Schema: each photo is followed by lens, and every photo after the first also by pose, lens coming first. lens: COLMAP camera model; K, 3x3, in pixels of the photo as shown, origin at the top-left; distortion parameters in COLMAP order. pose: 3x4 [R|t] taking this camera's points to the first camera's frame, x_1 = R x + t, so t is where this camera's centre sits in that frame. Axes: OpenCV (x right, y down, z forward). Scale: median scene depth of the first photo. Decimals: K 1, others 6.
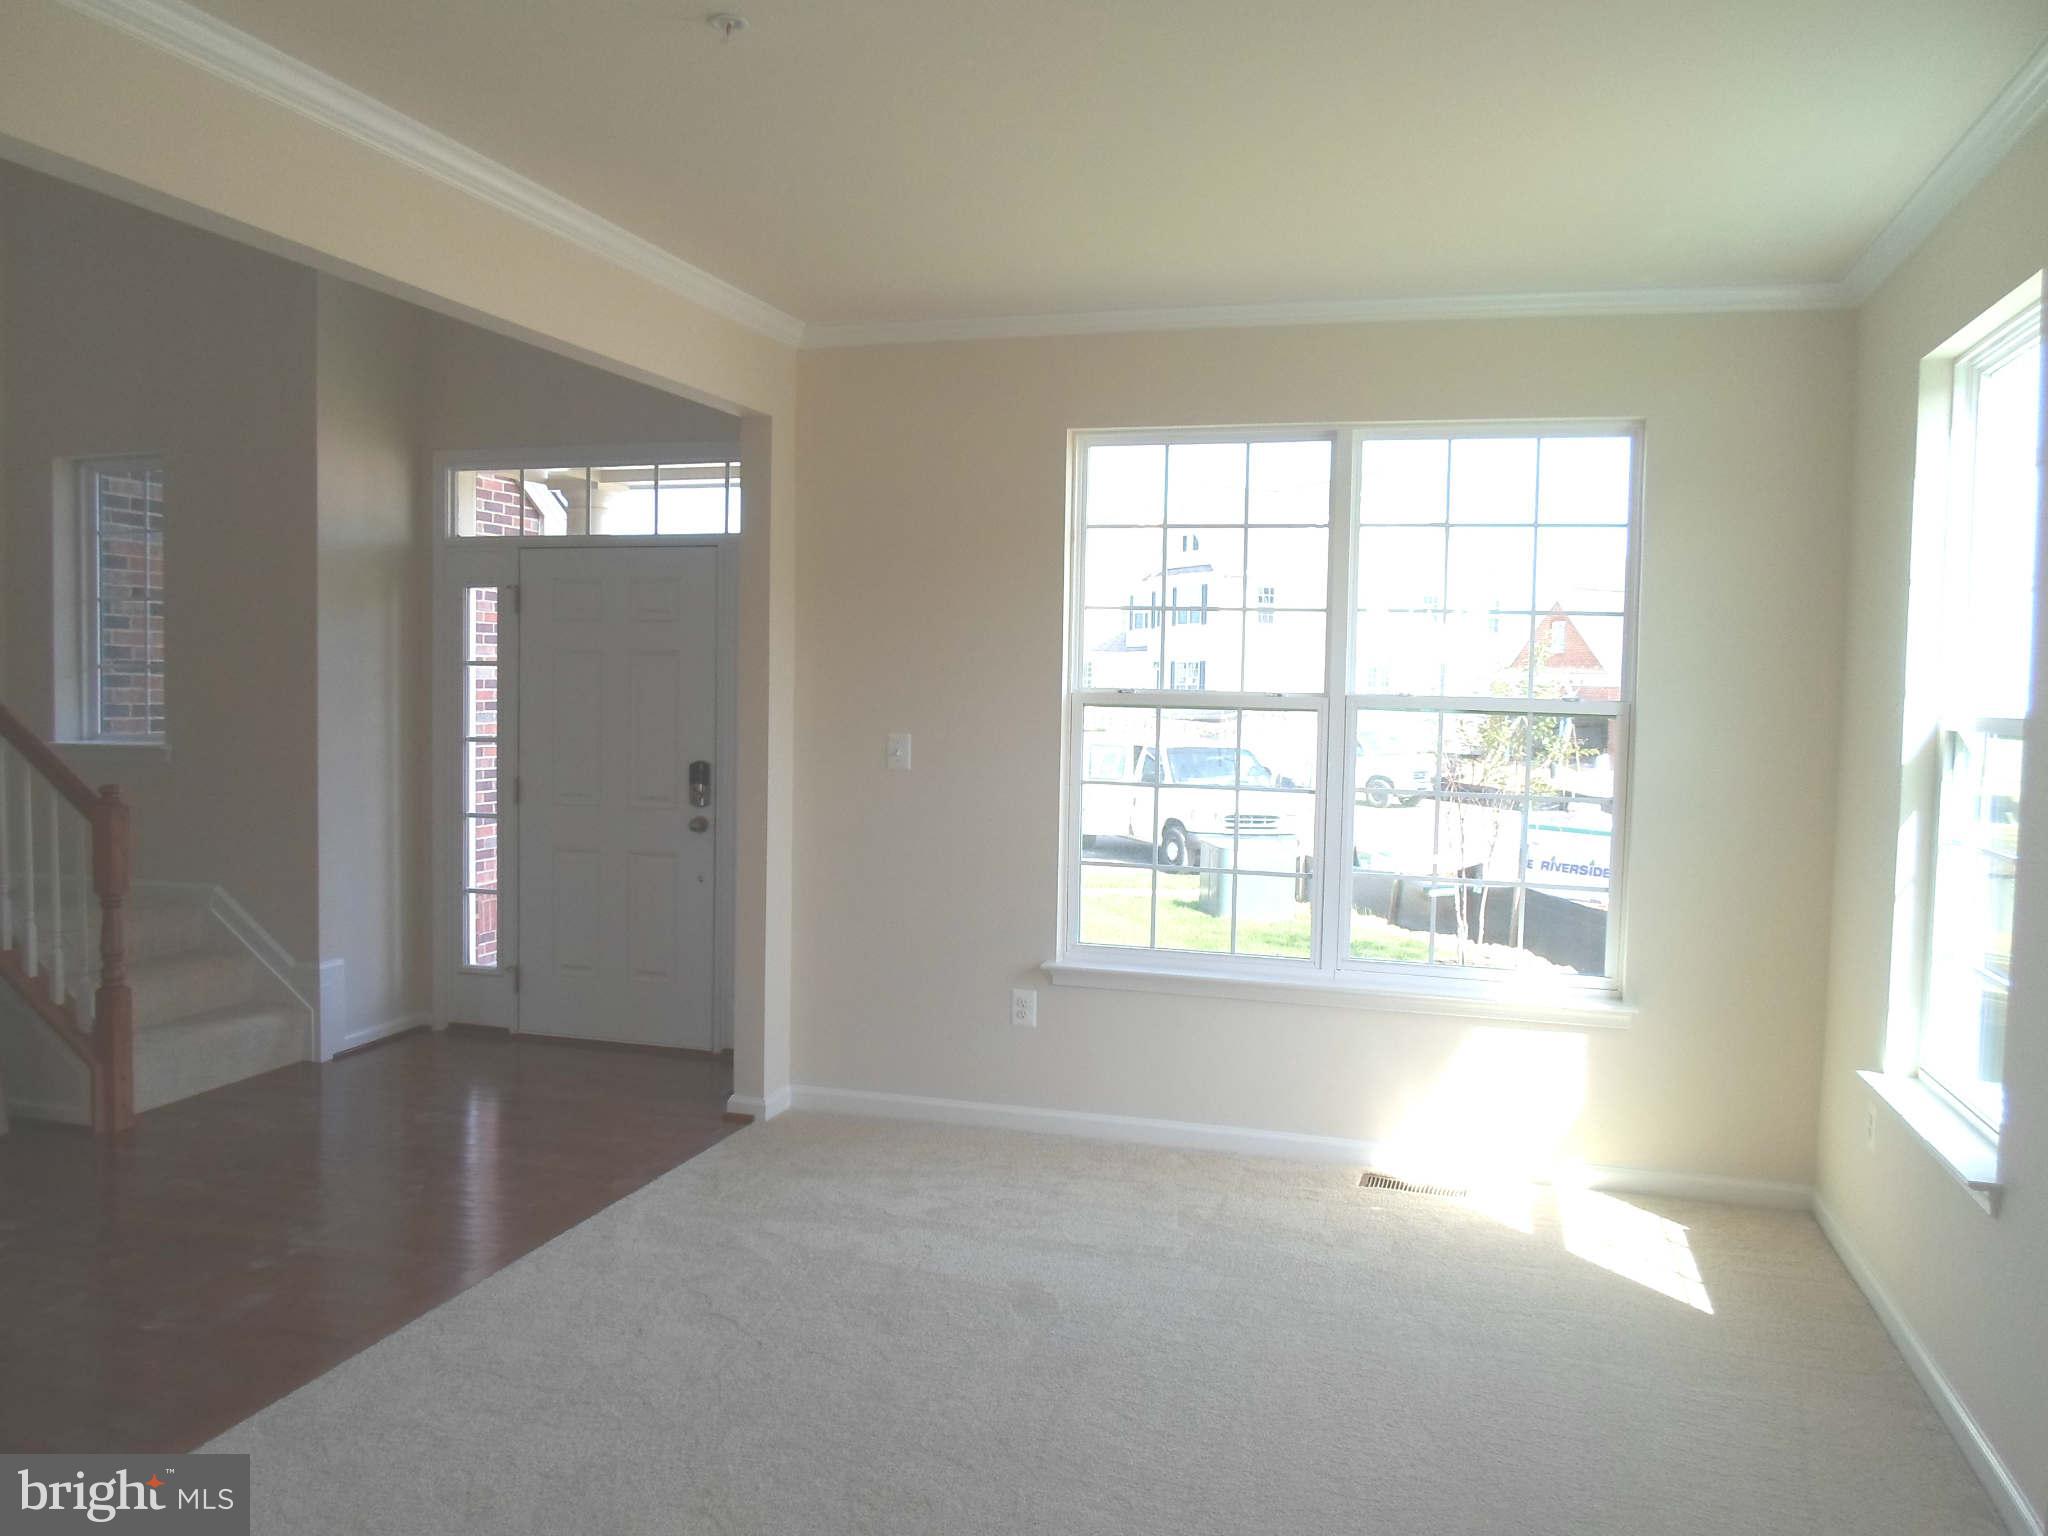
lens RADIAL K [[1557.2, 0, 1024.0], [0, 1557.2, 768.0], [0, 0, 1]] dist [-0.029200, -0.000243]
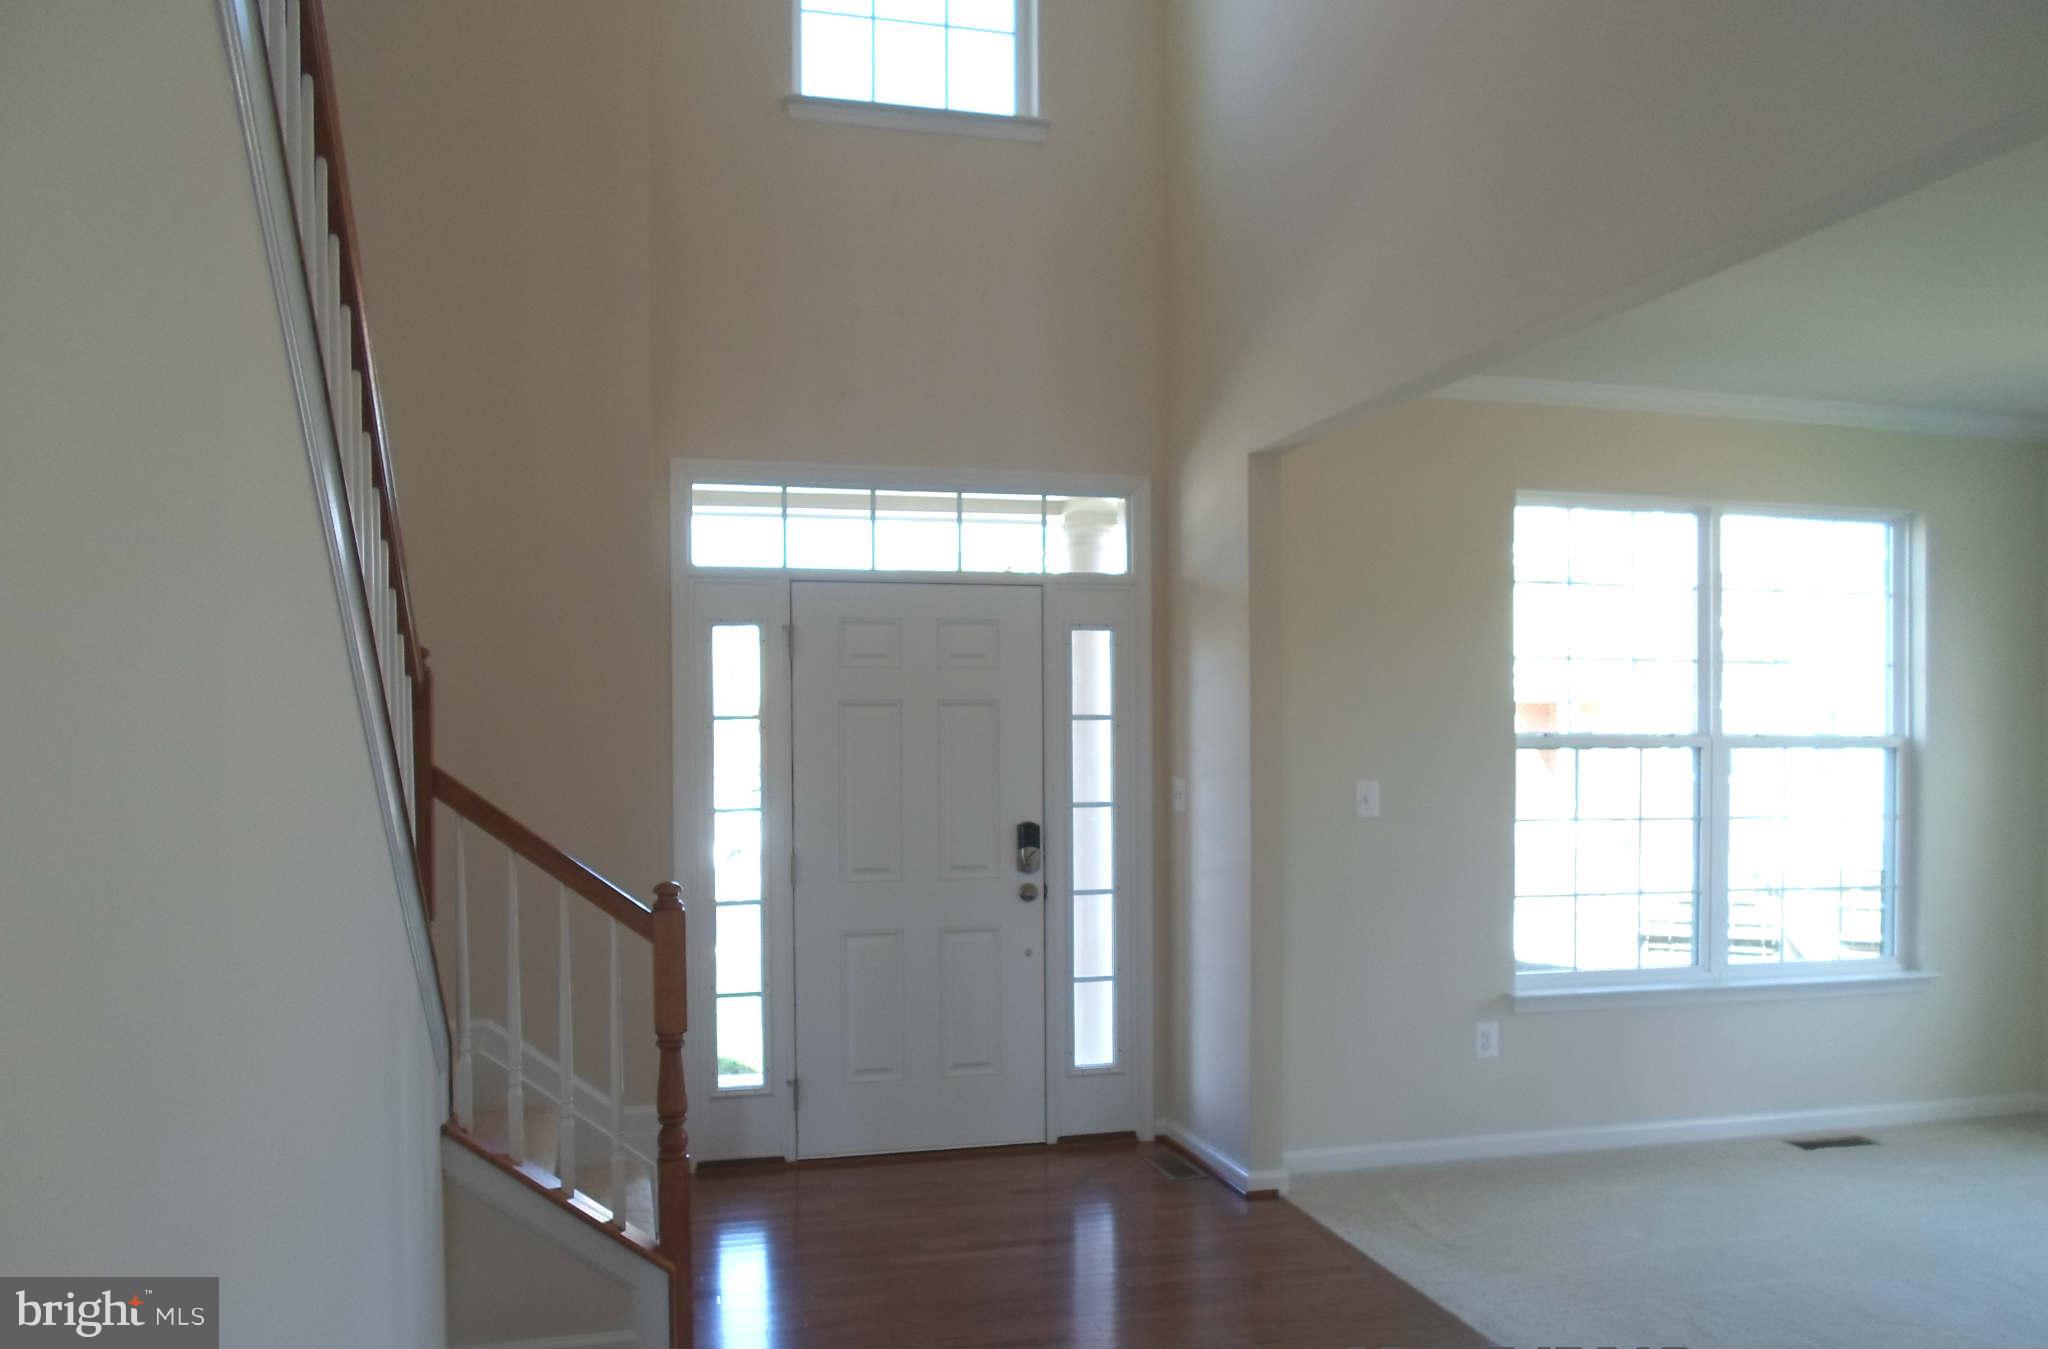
lens RADIAL K [[1587.1, 0, 1024.2], [0, 1587.1, 767.5], [0, 0, 1]] dist [-0.001797, 0.001261]
pose [[0.856225, -0.028760, 0.515802, -0.680797], [0.046852, 0.998658, -0.022091, -0.015973], [-0.514474, 0.043081, 0.856423, 0.204257]]
